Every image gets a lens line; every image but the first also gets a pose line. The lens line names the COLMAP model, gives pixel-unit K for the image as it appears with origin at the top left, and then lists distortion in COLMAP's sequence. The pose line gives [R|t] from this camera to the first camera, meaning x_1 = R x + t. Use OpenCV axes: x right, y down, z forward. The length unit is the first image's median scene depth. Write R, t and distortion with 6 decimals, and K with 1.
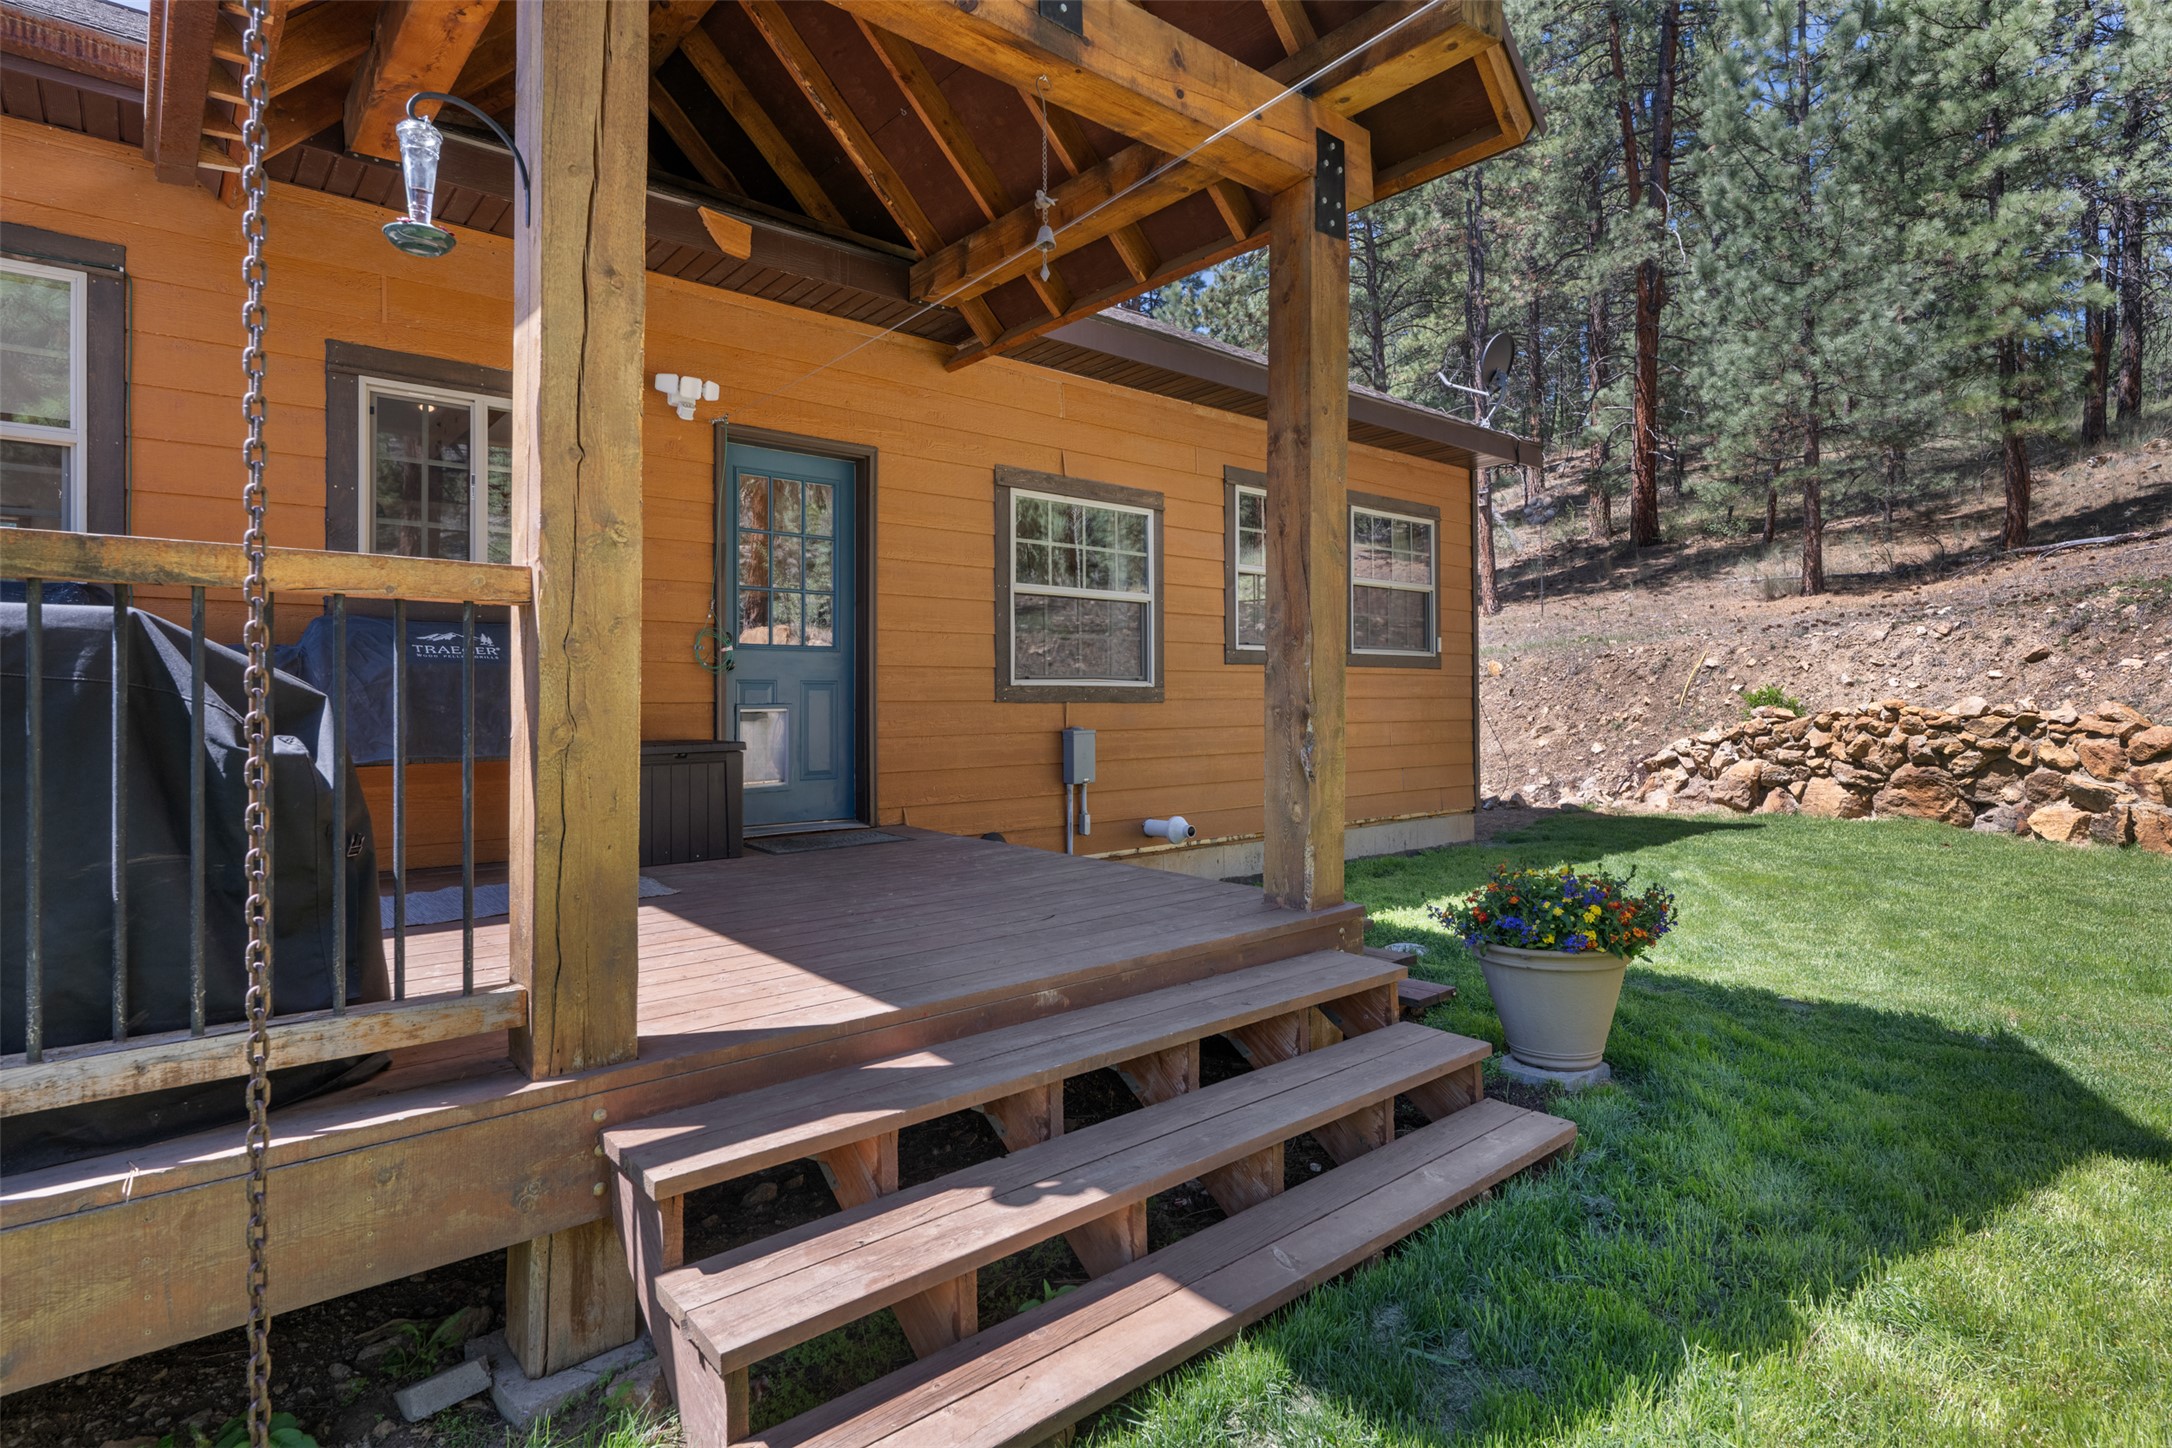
lens RADIAL K [[1107.1, 0, 1090.4], [0, 1107.1, 700.3], [0, 0, 1]] dist [-0.003378, 0.000175]
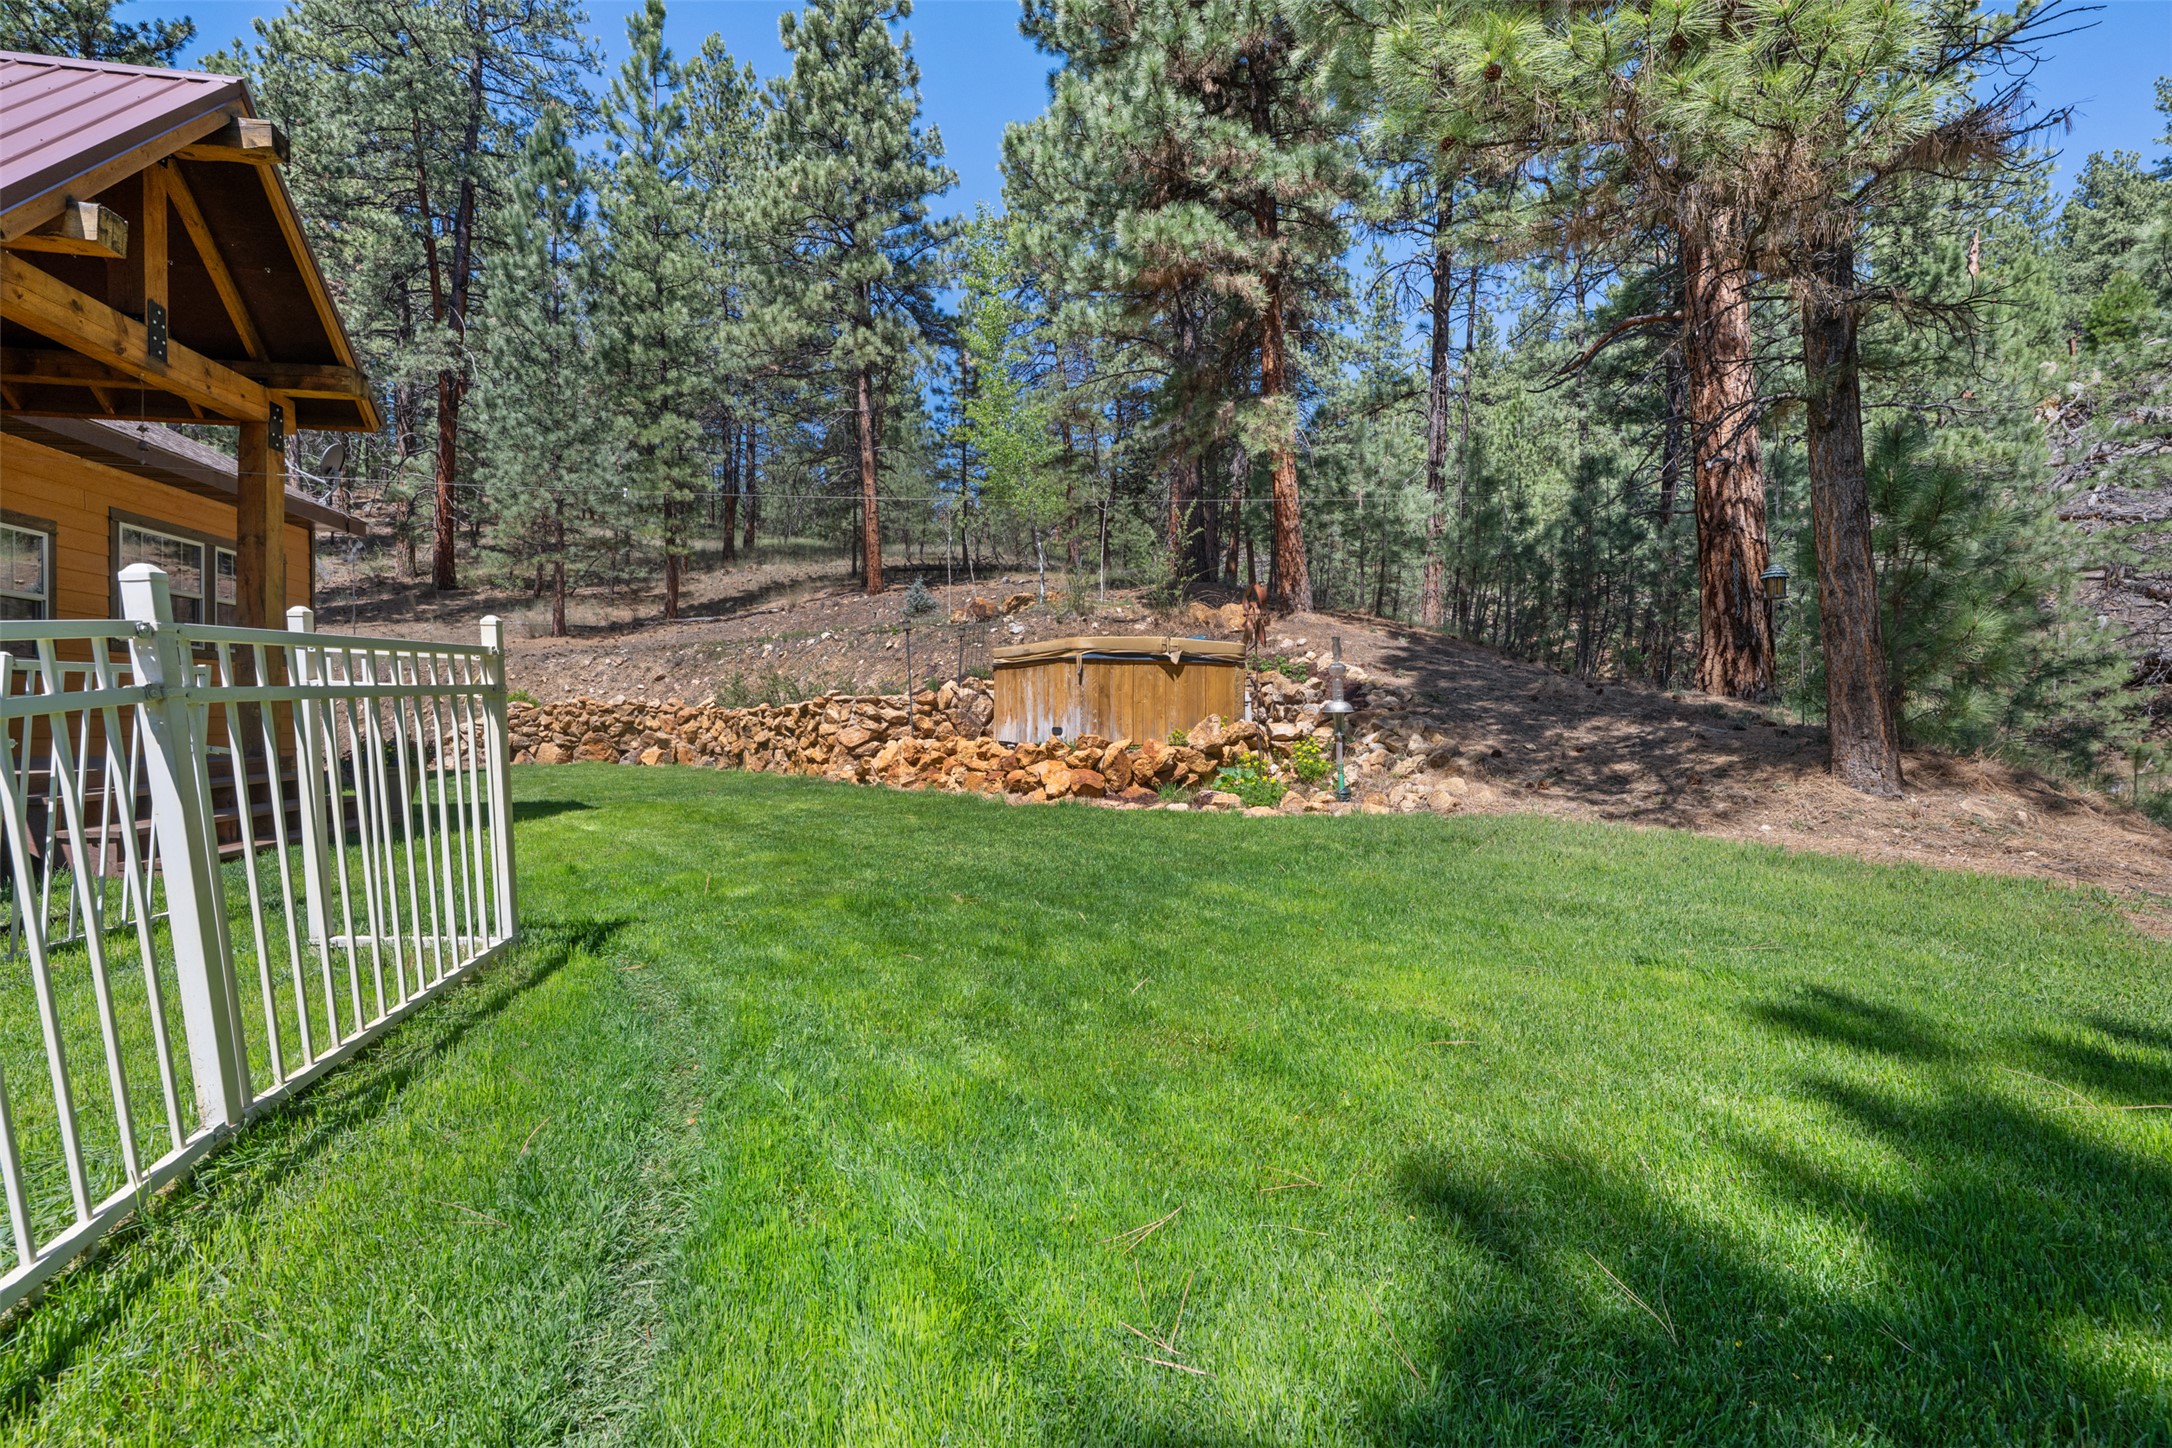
lens RADIAL K [[1013.1, 0, 1086.0], [0, 1013.1, 724.0], [0, 0, 1]] dist [-0.002241, -0.000576]
pose [[0.518629, 0.005031, 0.854985, -0.164102], [-0.000693, 0.999985, -0.005464, 0.032337], [-0.854999, 0.002242, 0.518624, -0.349611]]
